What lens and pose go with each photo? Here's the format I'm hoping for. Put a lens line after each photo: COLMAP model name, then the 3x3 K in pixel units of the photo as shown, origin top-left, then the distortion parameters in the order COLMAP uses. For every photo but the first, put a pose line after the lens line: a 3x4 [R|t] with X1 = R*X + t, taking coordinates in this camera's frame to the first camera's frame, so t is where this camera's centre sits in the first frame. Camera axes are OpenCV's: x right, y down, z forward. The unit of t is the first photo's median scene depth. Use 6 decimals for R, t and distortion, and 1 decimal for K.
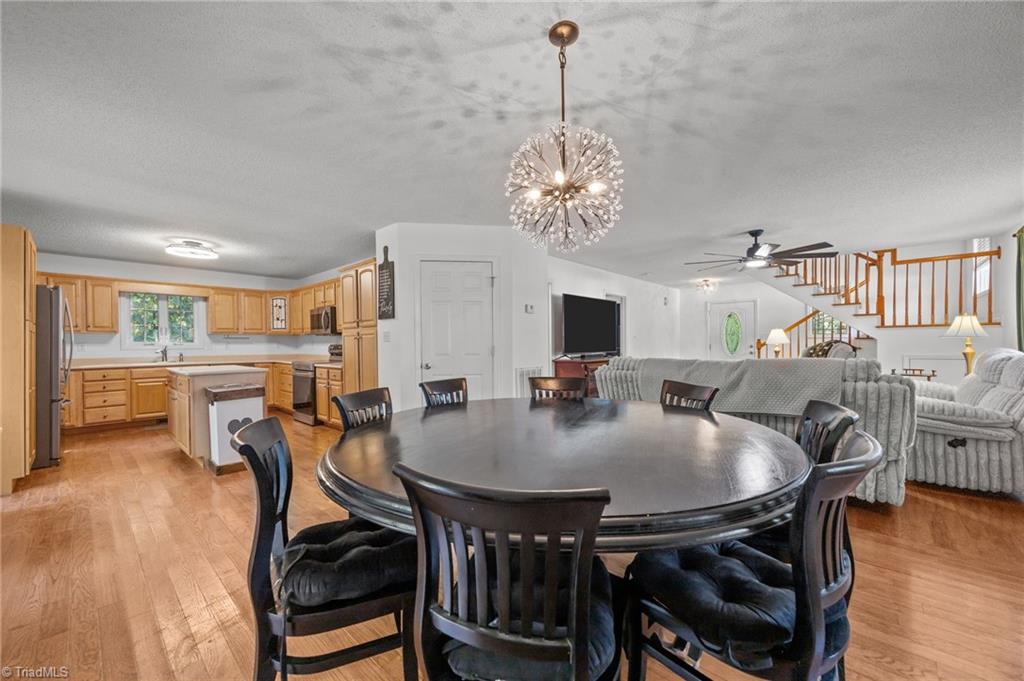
lens RADIAL K [[392.2, 0, 508.6], [0, 392.2, 349.3], [0, 0, 1]] dist [0.000631, -0.000767]
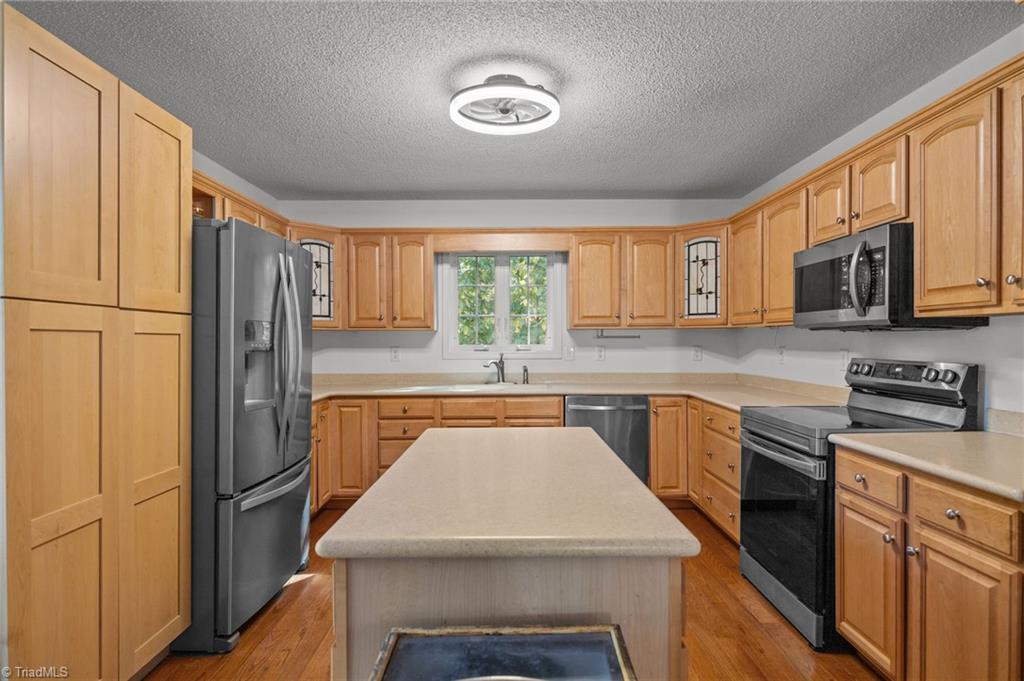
lens RADIAL K [[550.4, 0, 506.4], [0, 550.4, 352.6], [0, 0, 1]] dist [-0.004359, 0.000034]
pose [[0.667818, 0.022381, -0.743988, -0.361386], [-0.013093, 0.999746, 0.018322, -0.024618], [0.744210, -0.002495, 0.667941, 0.570830]]
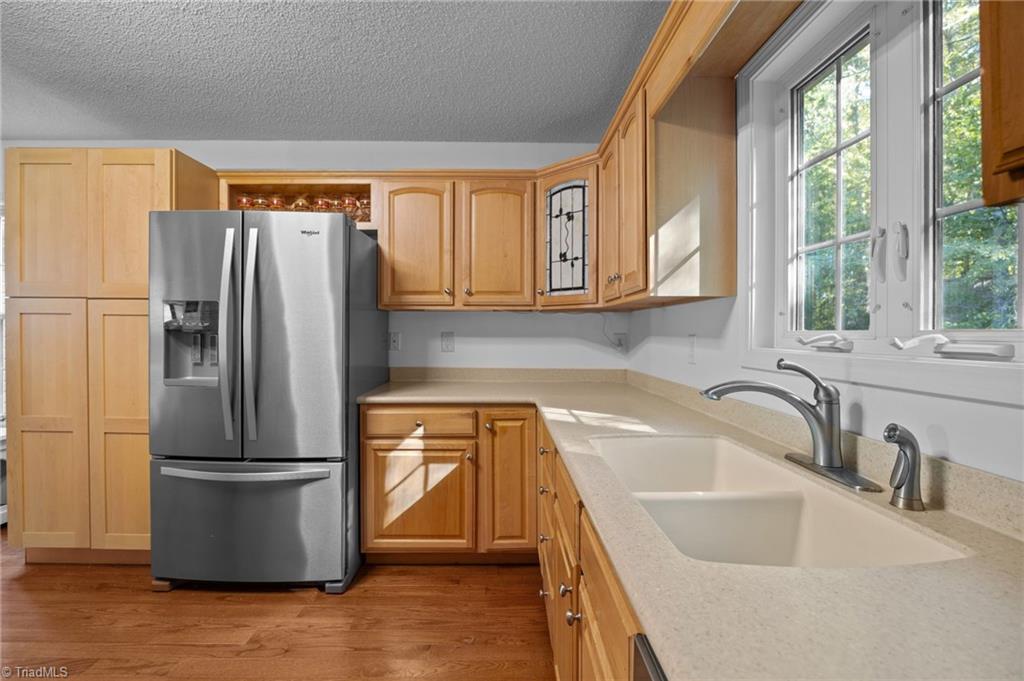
lens RADIAL K [[445.3, 0, 517.4], [0, 445.3, 335.8], [0, 0, 1]] dist [-0.013963, 0.000333]
pose [[-0.727844, 0.007243, -0.685705, -0.756572], [-0.011801, 0.999664, 0.023086, -0.021757], [0.685641, 0.024895, -0.727514, 1.151643]]
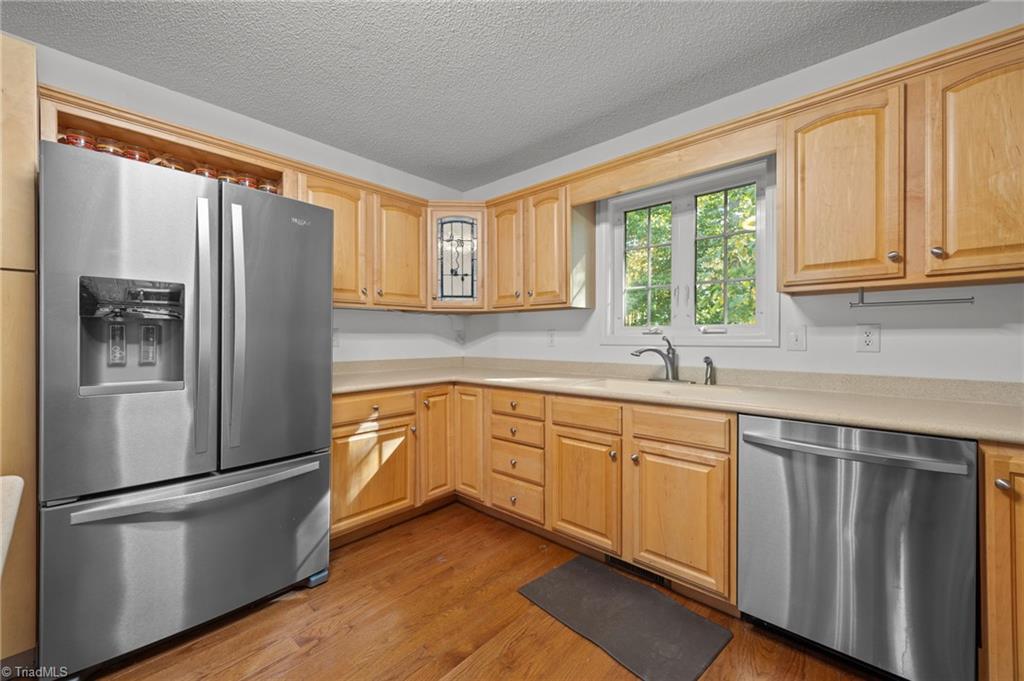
lens RADIAL K [[392.2, 0, 523.5], [0, 392.2, 341.8], [0, 0, 1]] dist [0.000631, -0.000767]
pose [[0.009541, 0.017437, -0.999802, -0.574998], [-0.014271, 0.999748, 0.017300, -0.008719], [0.999853, 0.014103, 0.009788, 0.954999]]
